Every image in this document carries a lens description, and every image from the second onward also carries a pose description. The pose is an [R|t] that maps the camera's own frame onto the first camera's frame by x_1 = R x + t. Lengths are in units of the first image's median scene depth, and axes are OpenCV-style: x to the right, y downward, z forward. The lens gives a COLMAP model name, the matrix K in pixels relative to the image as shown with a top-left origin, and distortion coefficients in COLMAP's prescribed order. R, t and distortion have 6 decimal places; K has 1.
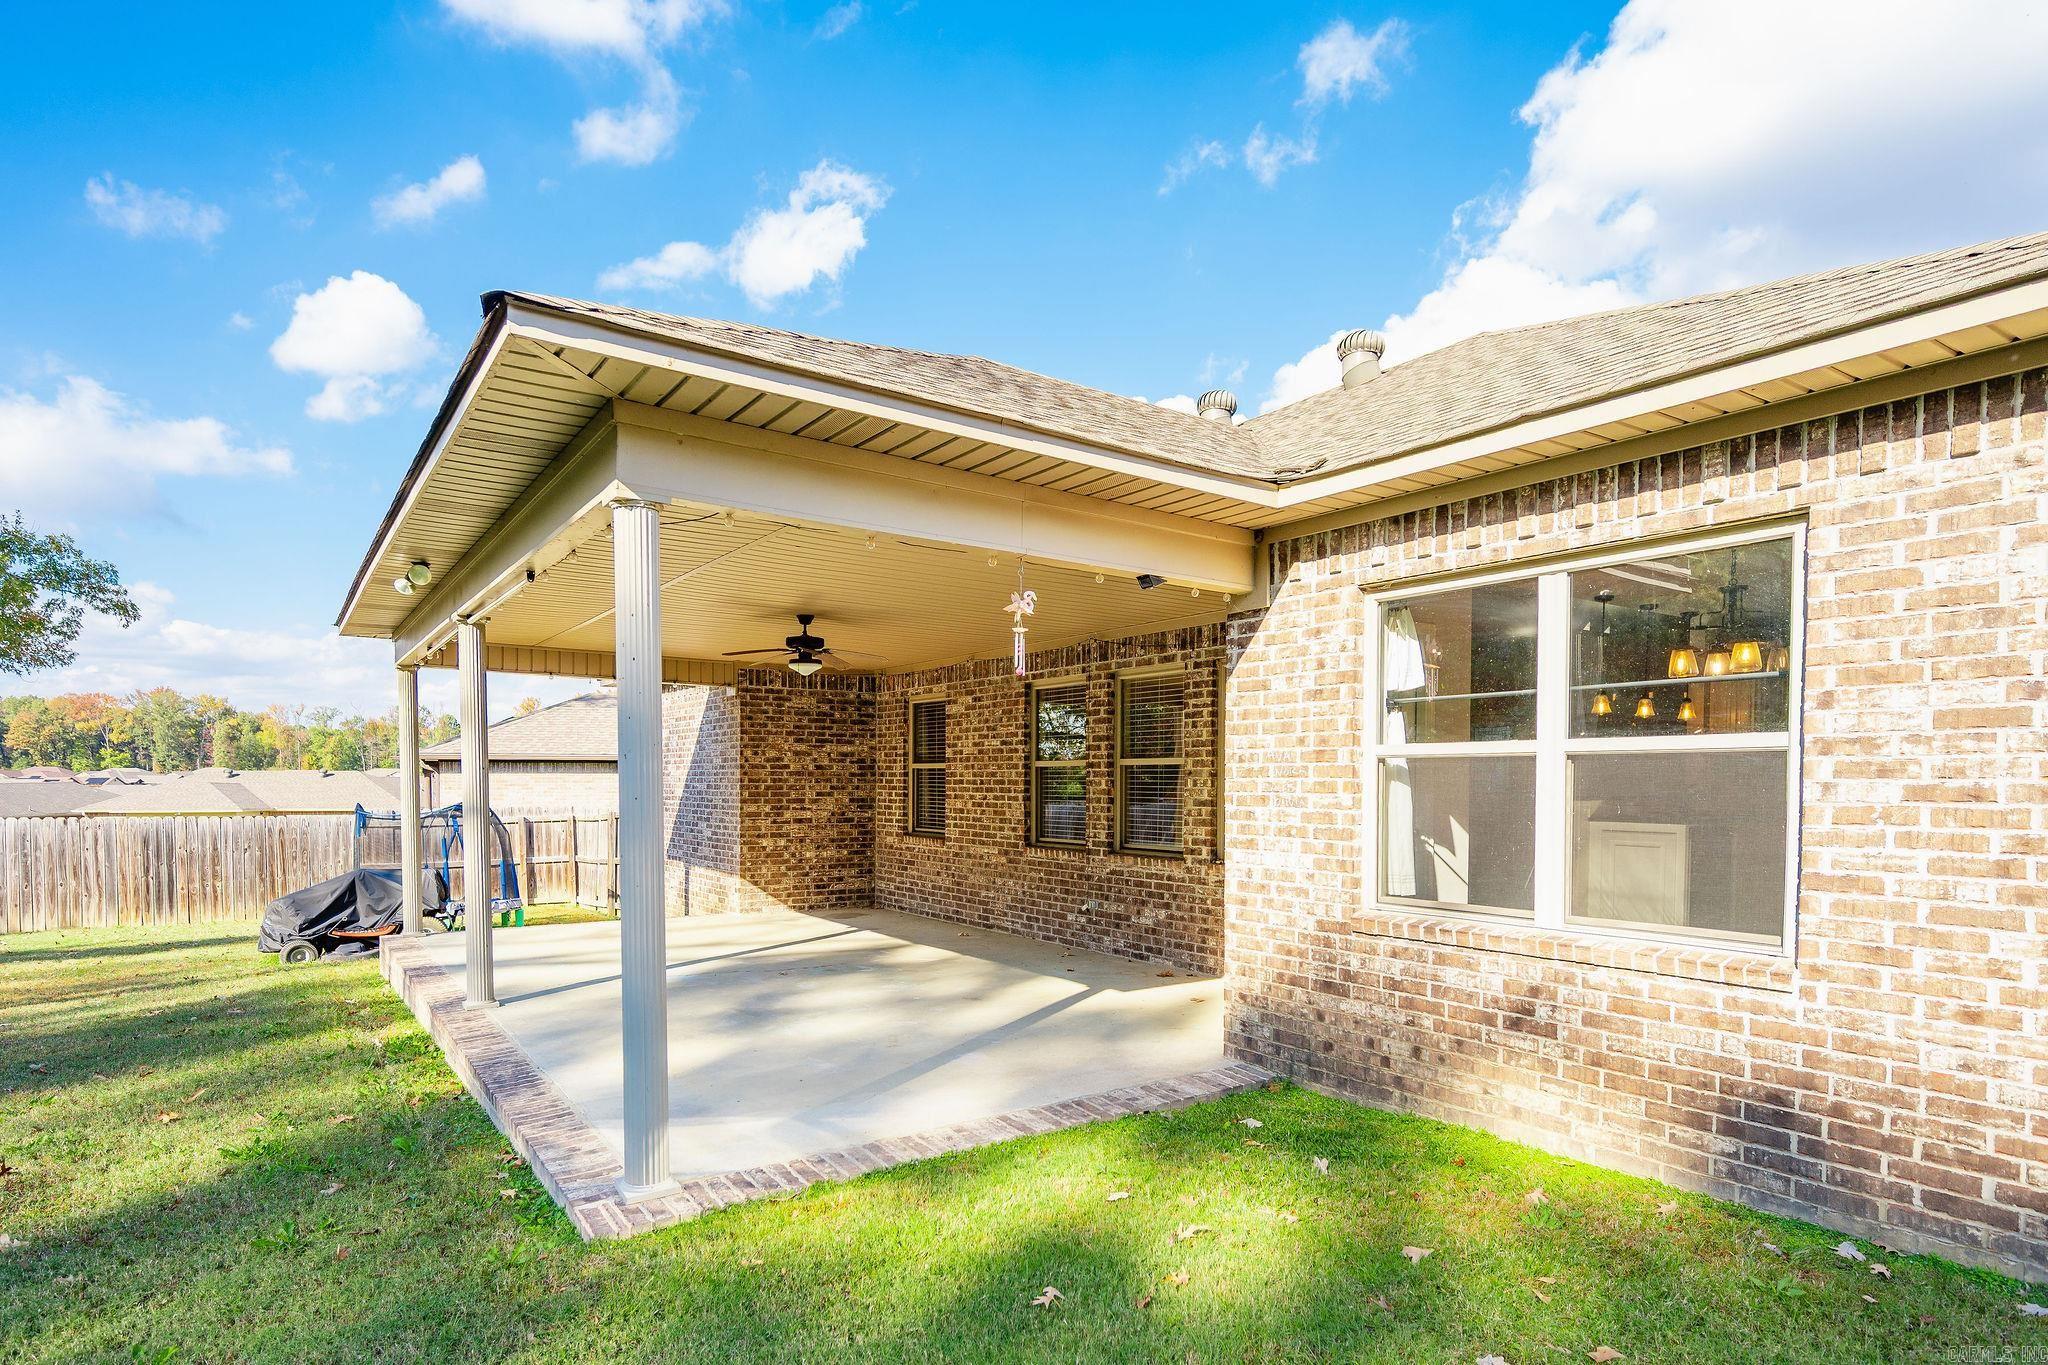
lens RADIAL K [[1083.2, 0, 1029.9], [0, 1083.2, 816.0], [0, 0, 1]] dist [0.000437, -0.001252]
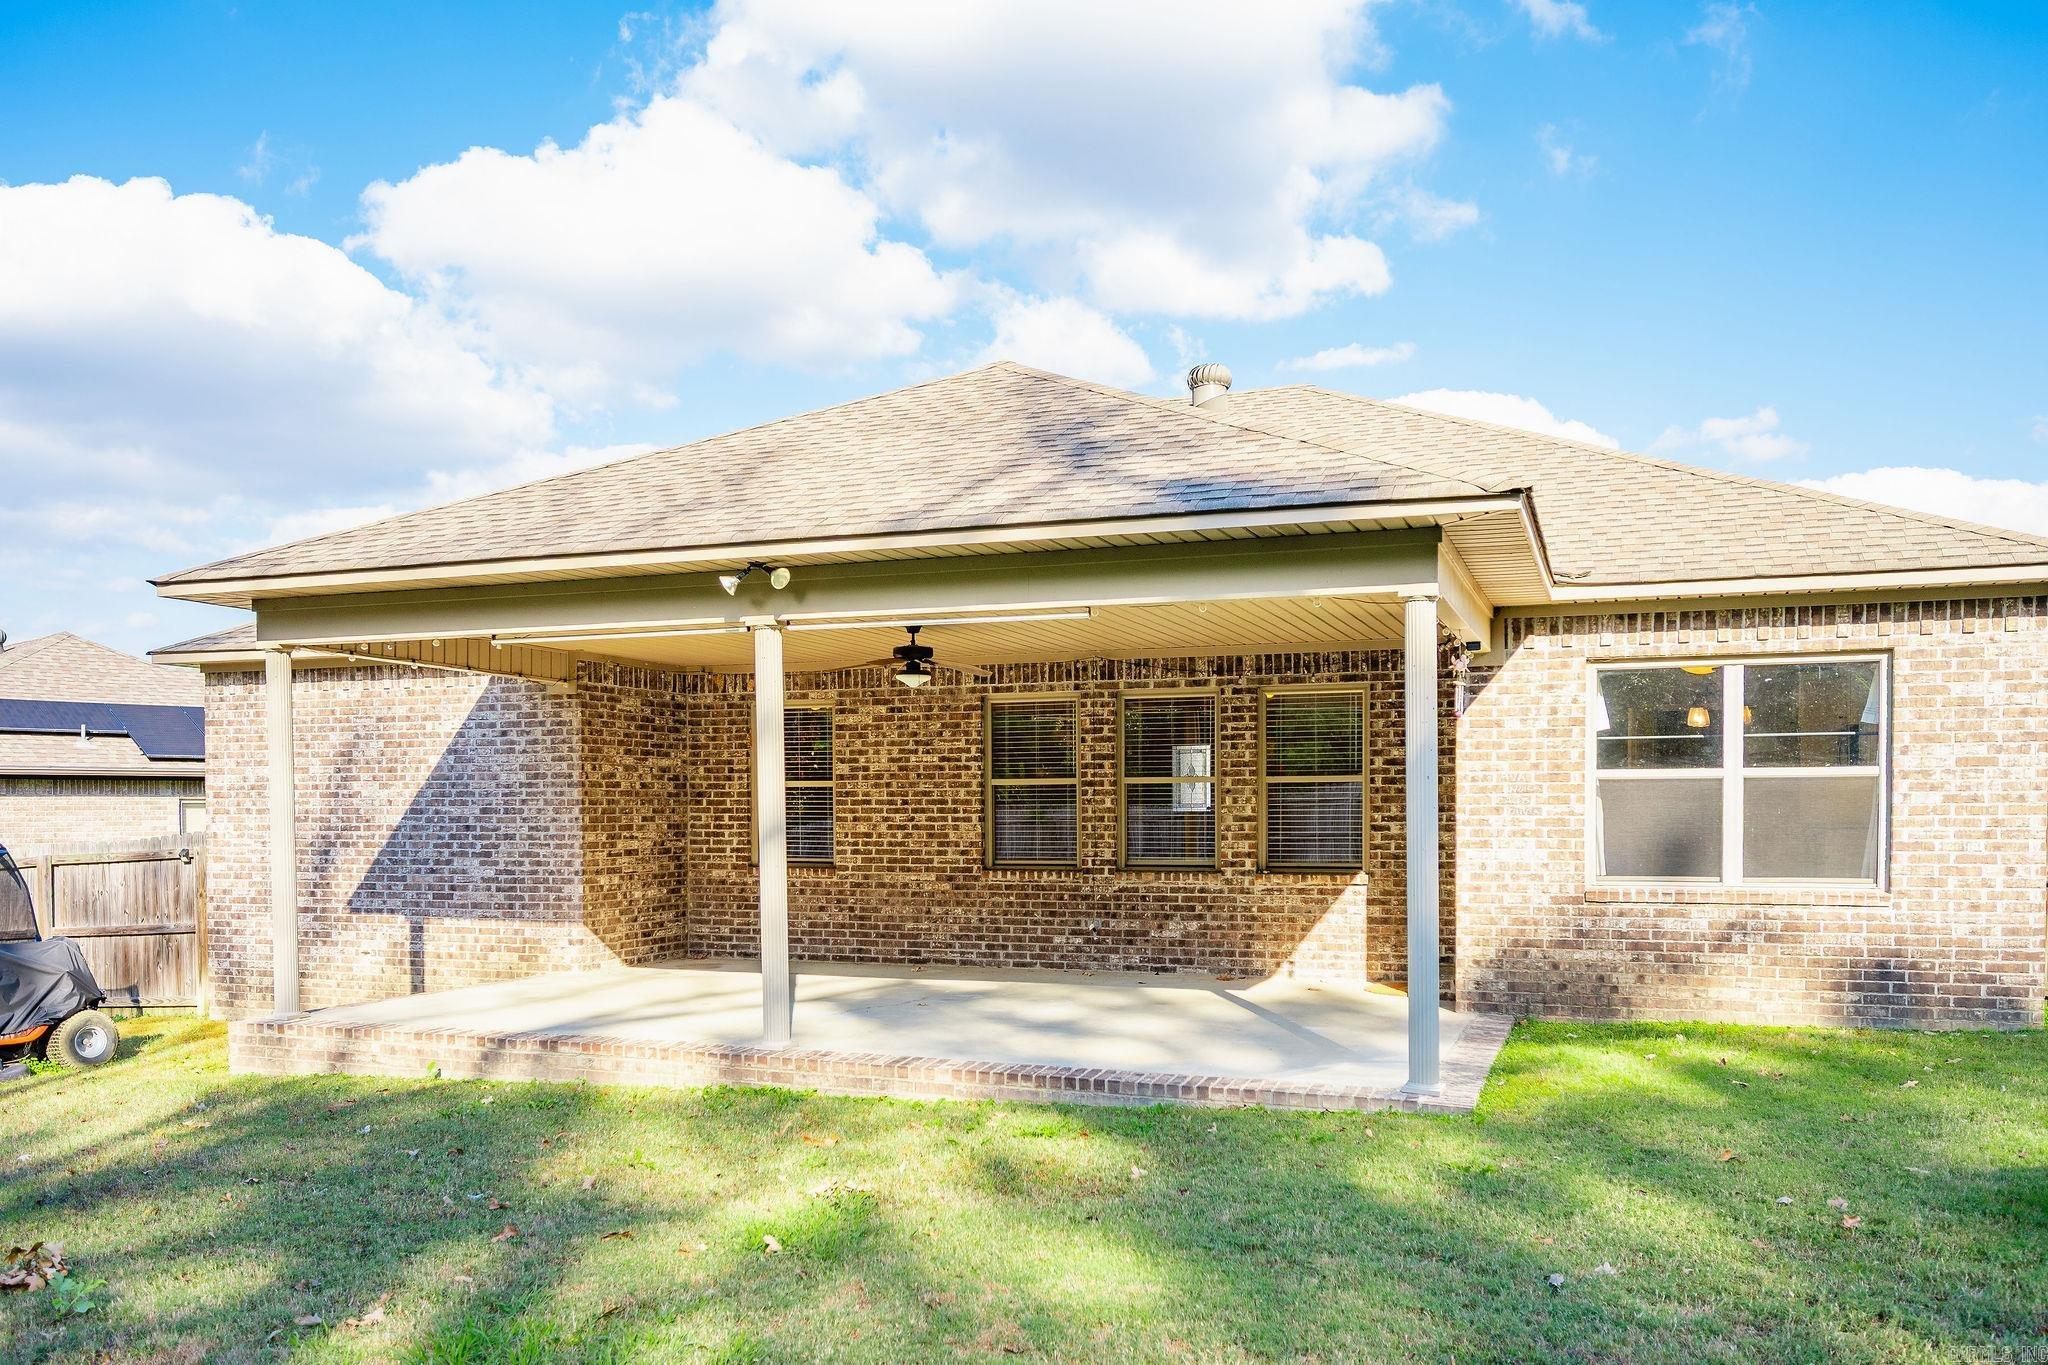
lens RADIAL K [[1573.2, 0, 1029.8], [0, 1573.2, 845.1], [0, 0, 1]] dist [-0.005197, 0.011678]
pose [[0.827730, -0.020123, 0.560766, -1.367189], [0.024561, 0.999698, -0.000380, 0.014921], [-0.560589, 0.014088, 0.827974, -0.276341]]
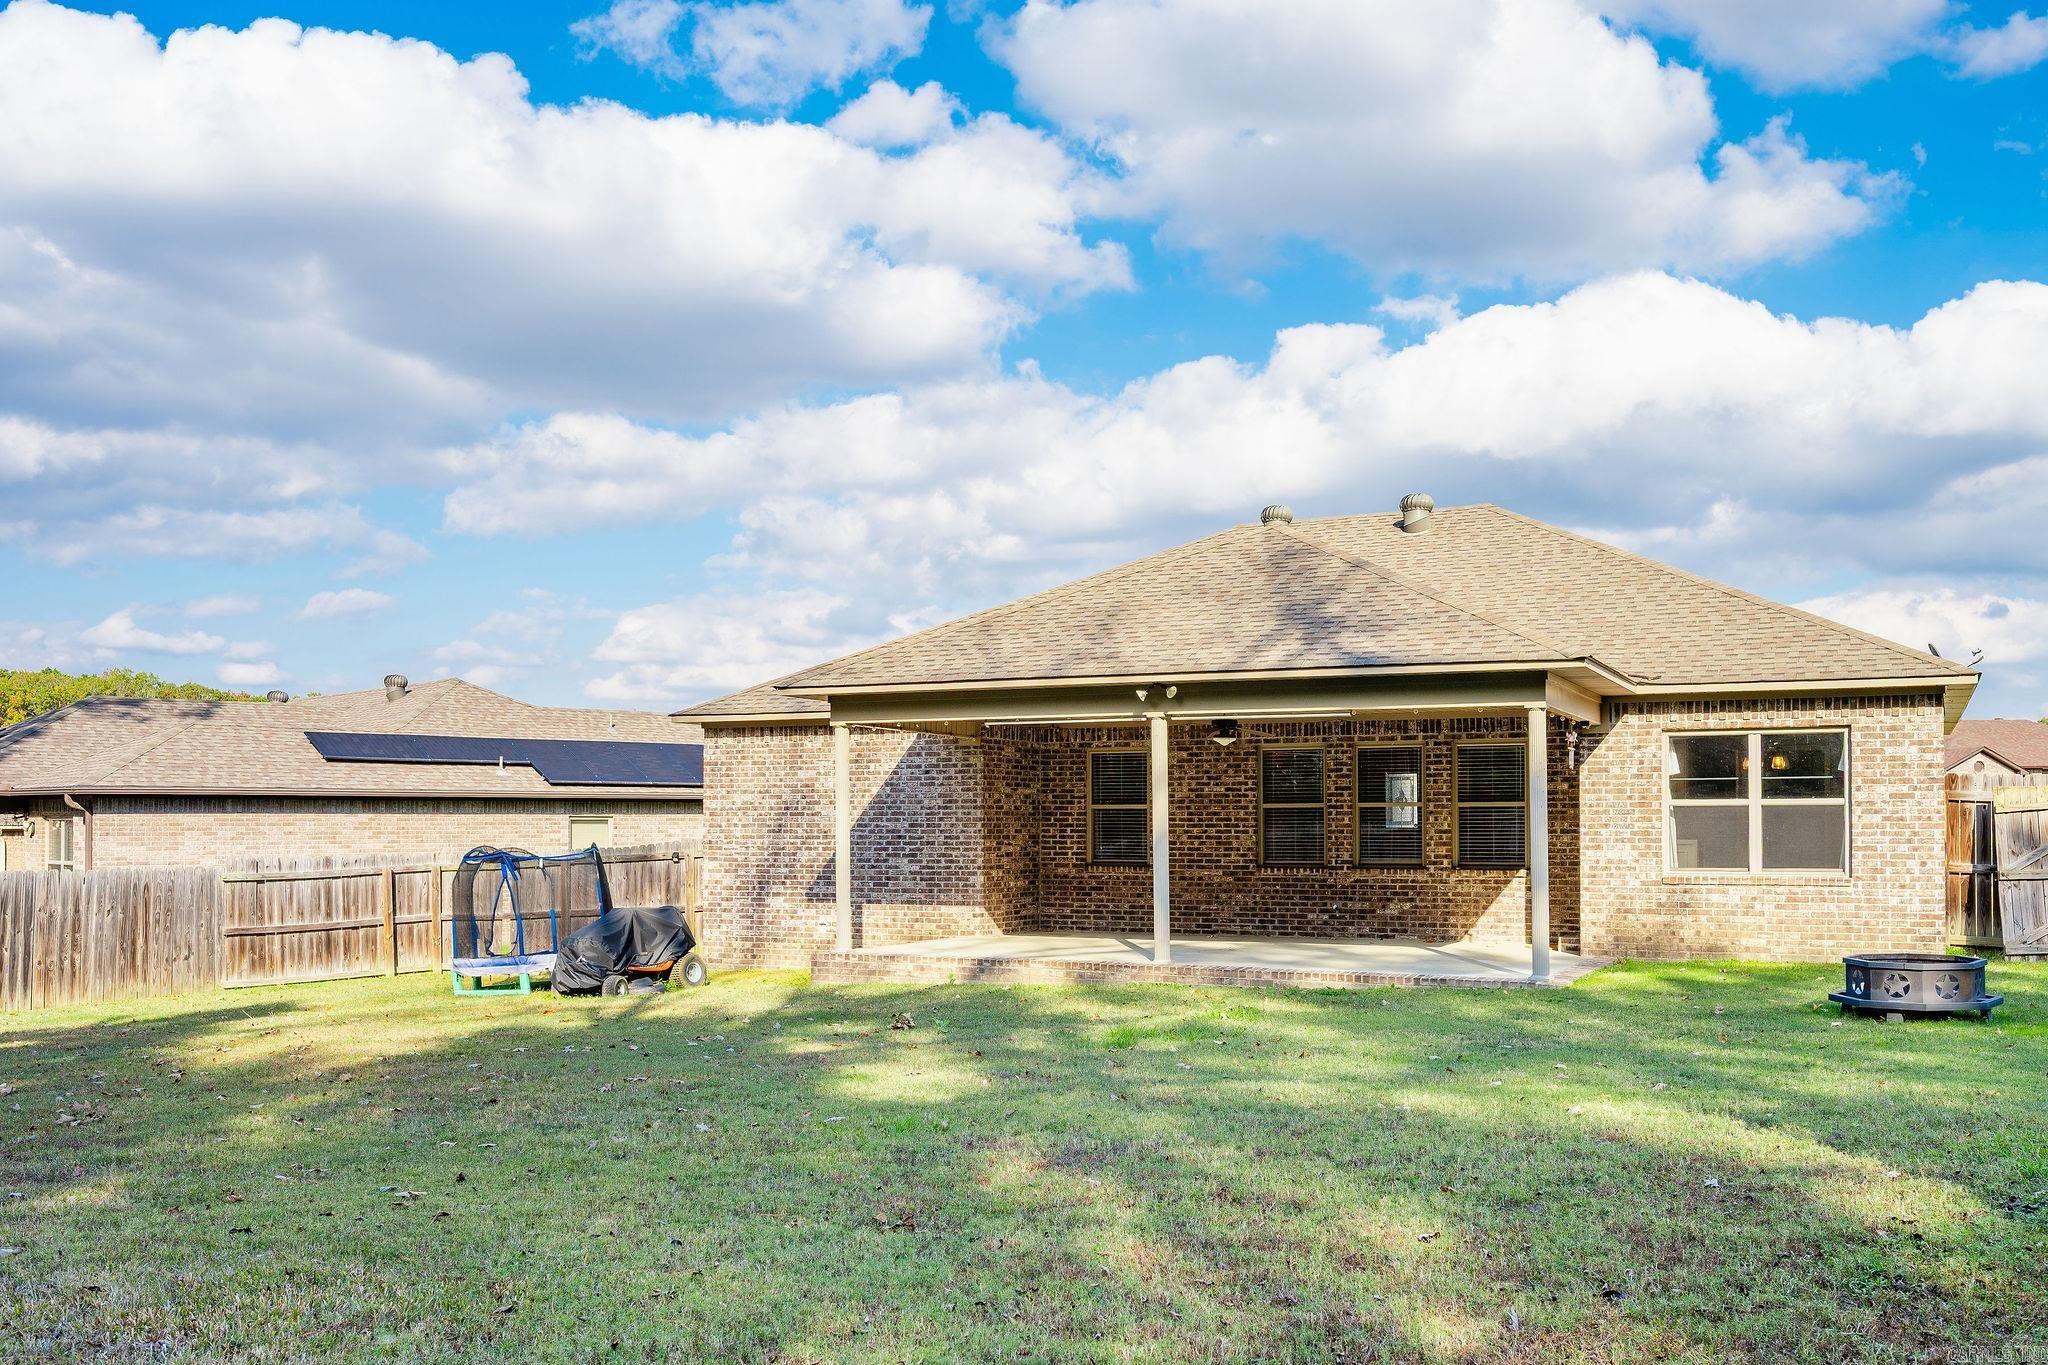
lens RADIAL K [[1799.6, 0, 1049.7], [0, 1799.6, 805.1], [0, 0, 1]] dist [-0.004719, 0.009768]
pose [[0.872362, 0.000625, 0.488860, -2.441491], [0.020408, 0.999081, -0.037694, 0.055172], [-0.488435, 0.042859, 0.871547, -1.506294]]
